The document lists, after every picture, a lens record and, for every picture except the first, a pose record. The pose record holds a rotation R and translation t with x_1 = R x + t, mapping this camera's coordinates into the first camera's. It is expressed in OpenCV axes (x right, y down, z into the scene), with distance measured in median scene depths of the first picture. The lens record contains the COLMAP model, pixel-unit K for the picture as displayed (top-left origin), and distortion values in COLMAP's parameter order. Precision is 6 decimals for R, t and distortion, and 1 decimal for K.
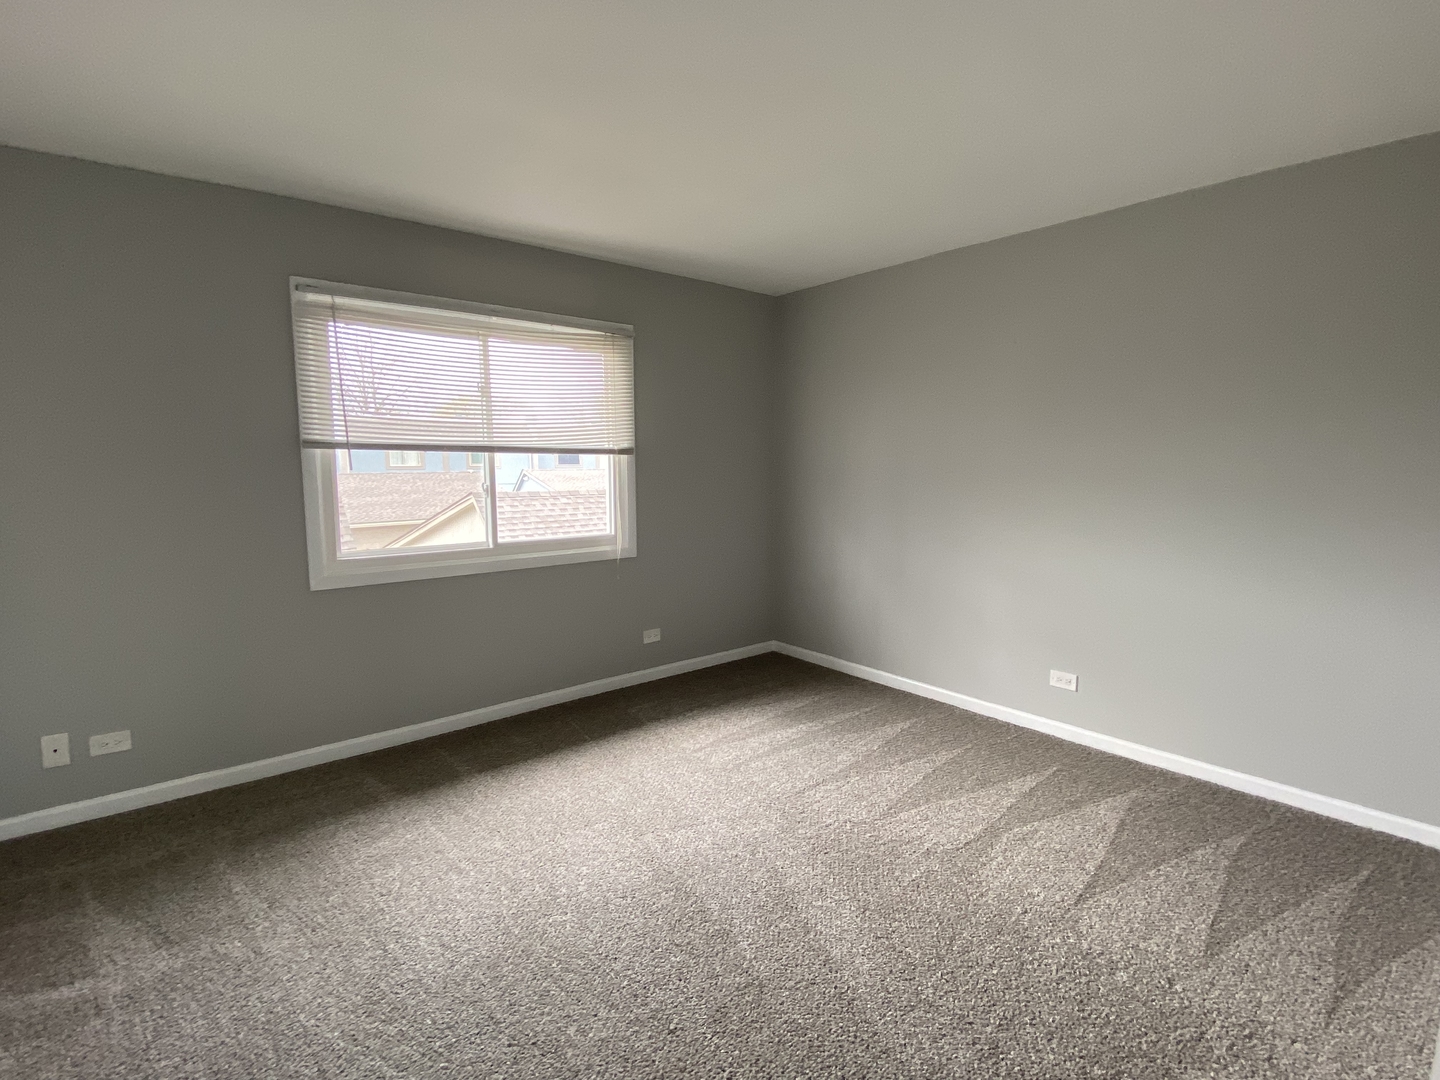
lens RADIAL K [[710.3, 0, 723.9], [0, 710.3, 541.0], [0, 0, 1]] dist [0.001502, -0.028535]
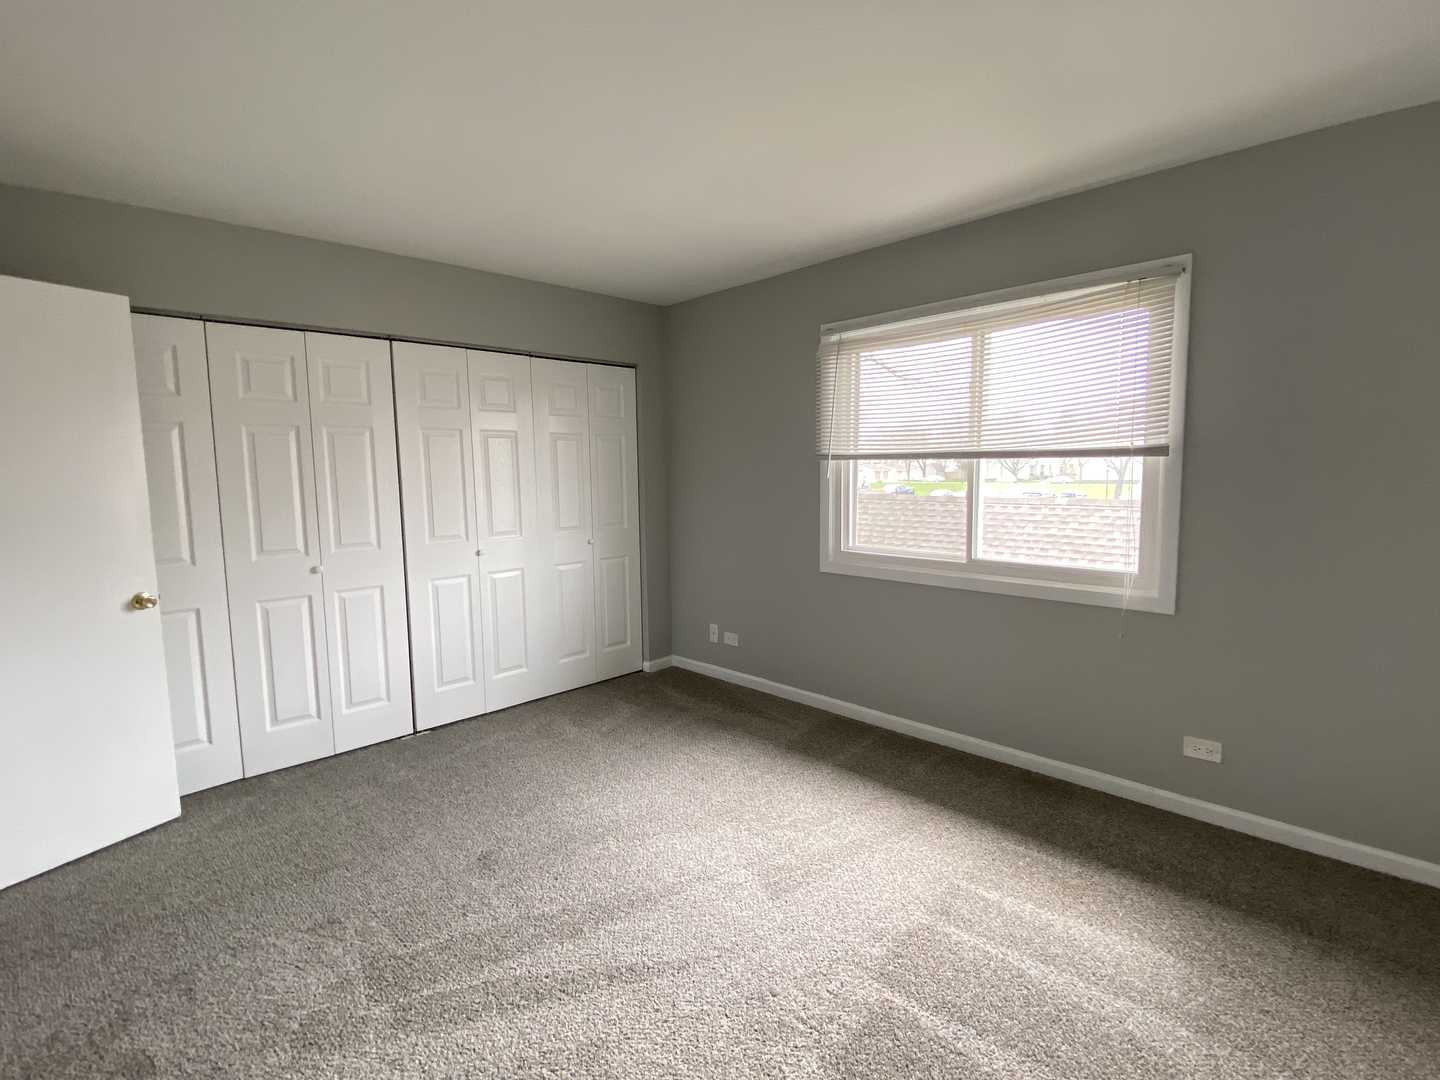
lens RADIAL K [[710.3, 0, 723.9], [0, 710.3, 541.0], [0, 0, 1]] dist [0.001502, -0.028535]
pose [[0.030863, 0.104624, -0.994033, 0.586921], [-0.094588, 0.990349, 0.101299, -0.084266], [0.995038, 0.090897, 0.040461, 0.670906]]
